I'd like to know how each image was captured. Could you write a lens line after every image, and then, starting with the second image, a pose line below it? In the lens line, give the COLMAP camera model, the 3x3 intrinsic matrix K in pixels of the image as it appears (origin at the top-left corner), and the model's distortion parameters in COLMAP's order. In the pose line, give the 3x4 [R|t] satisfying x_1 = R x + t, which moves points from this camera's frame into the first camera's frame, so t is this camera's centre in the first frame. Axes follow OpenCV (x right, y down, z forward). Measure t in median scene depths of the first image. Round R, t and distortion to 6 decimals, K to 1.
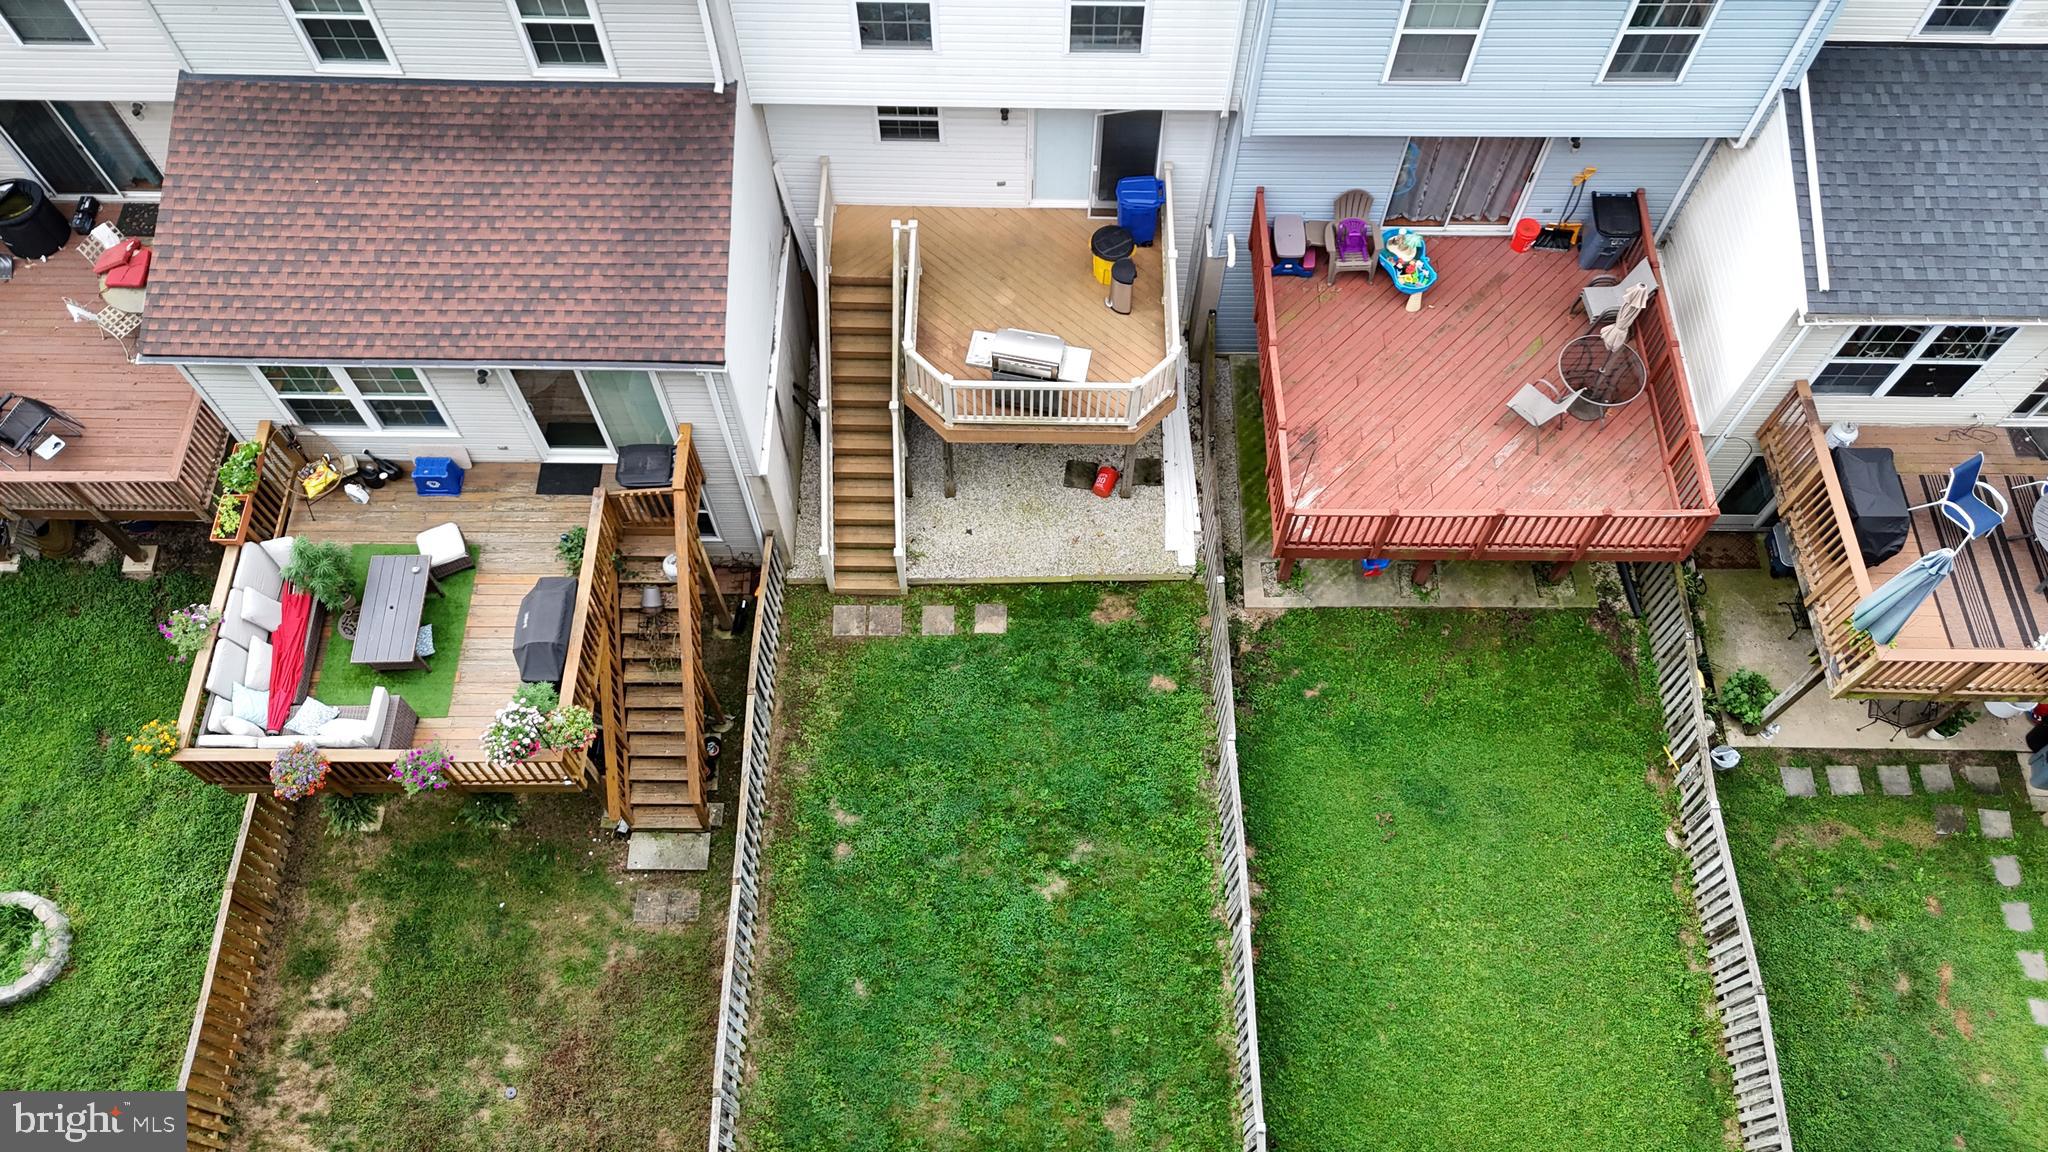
lens RADIAL K [[1507.9, 0, 1028.3], [0, 1507.9, 583.4], [0, 0, 1]] dist [0.076217, -0.070147]
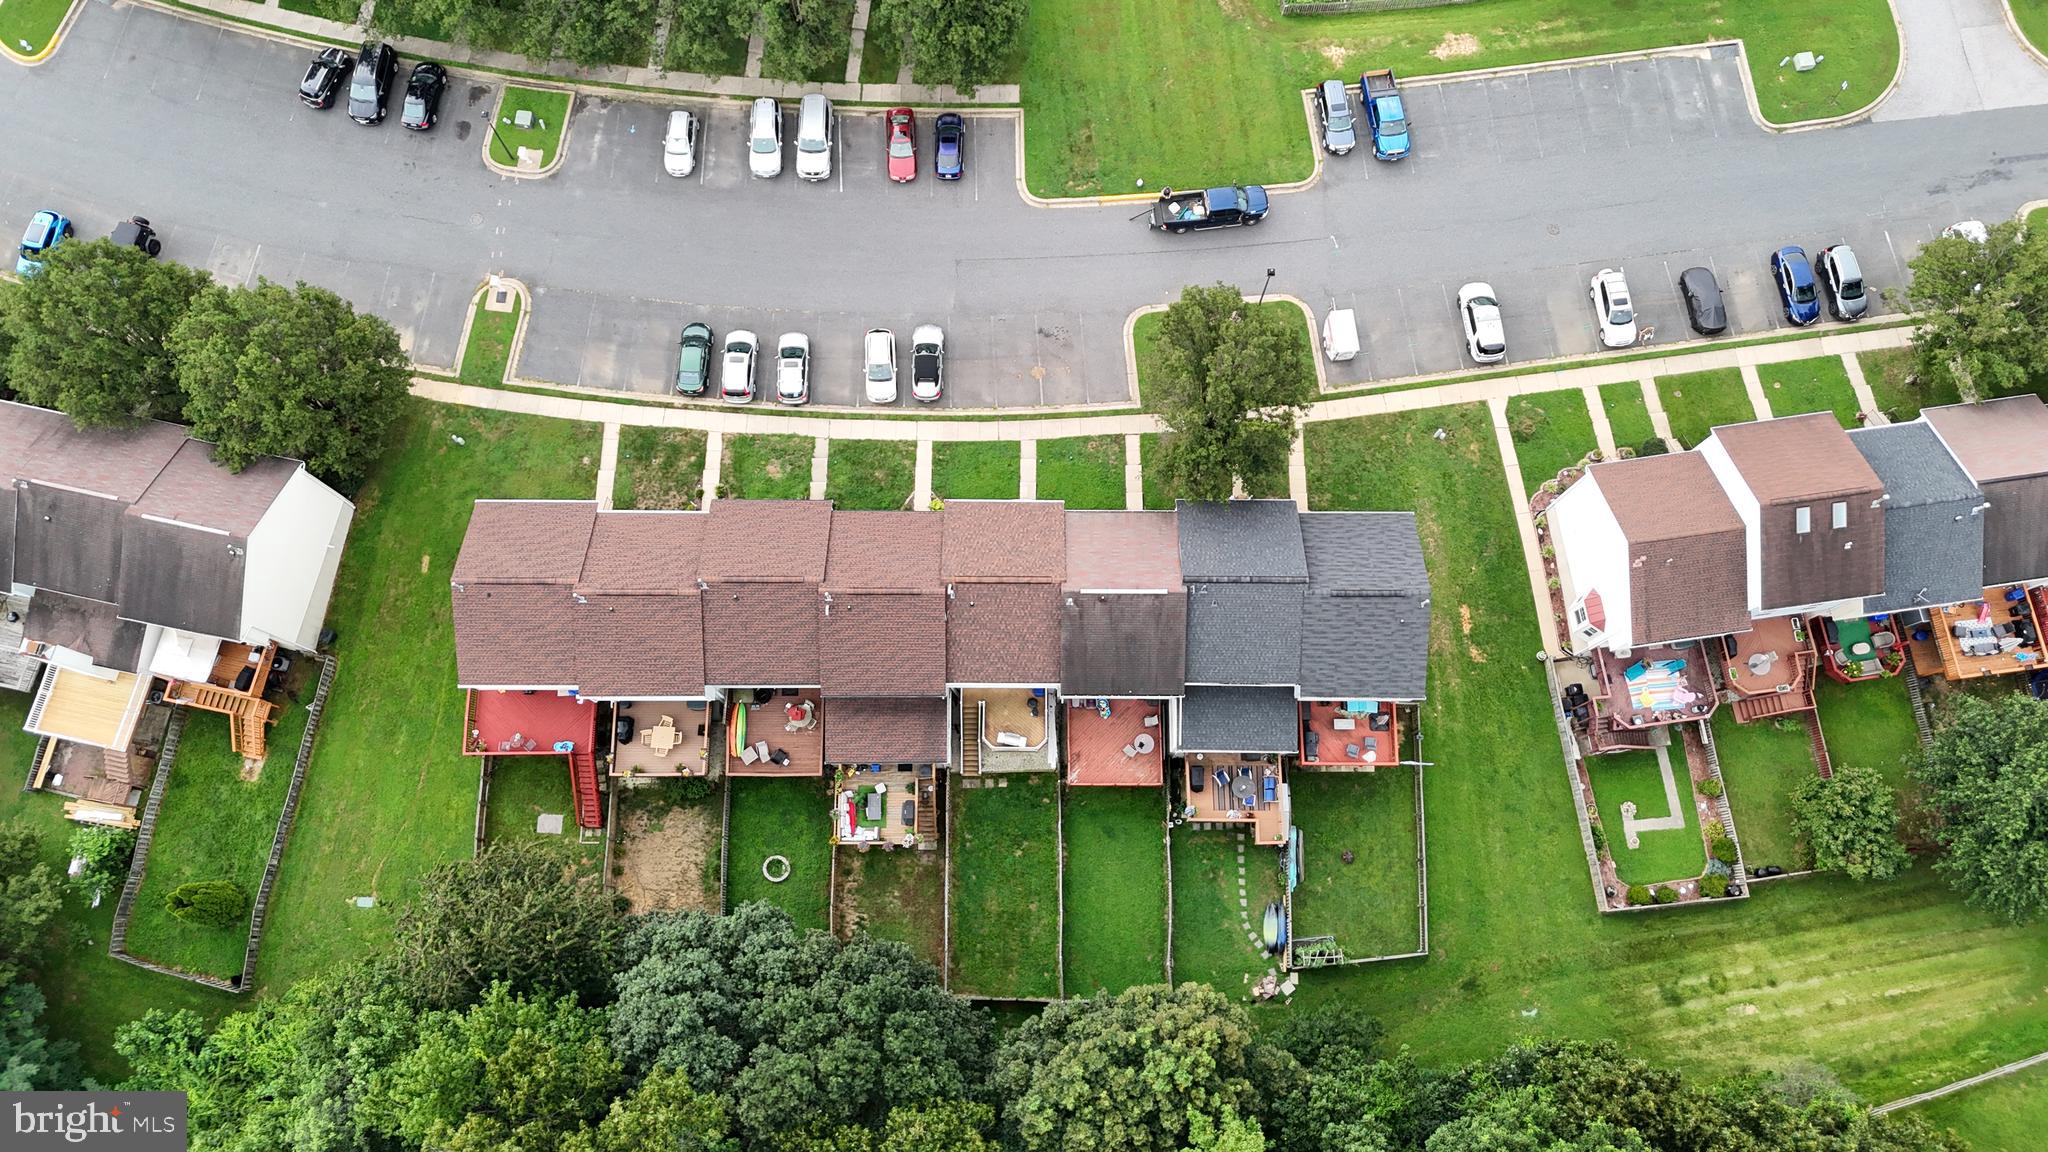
lens RADIAL K [[1507.9, 0, 1026.4], [0, 1507.9, 560.8], [0, 0, 1]] dist [0.076217, -0.070147]
pose [[0.999982, -0.005961, -0.000751, 0.046457], [0.005982, 0.976147, 0.217029, -1.514865], [-0.000561, -0.217030, 0.976165, -2.946290]]
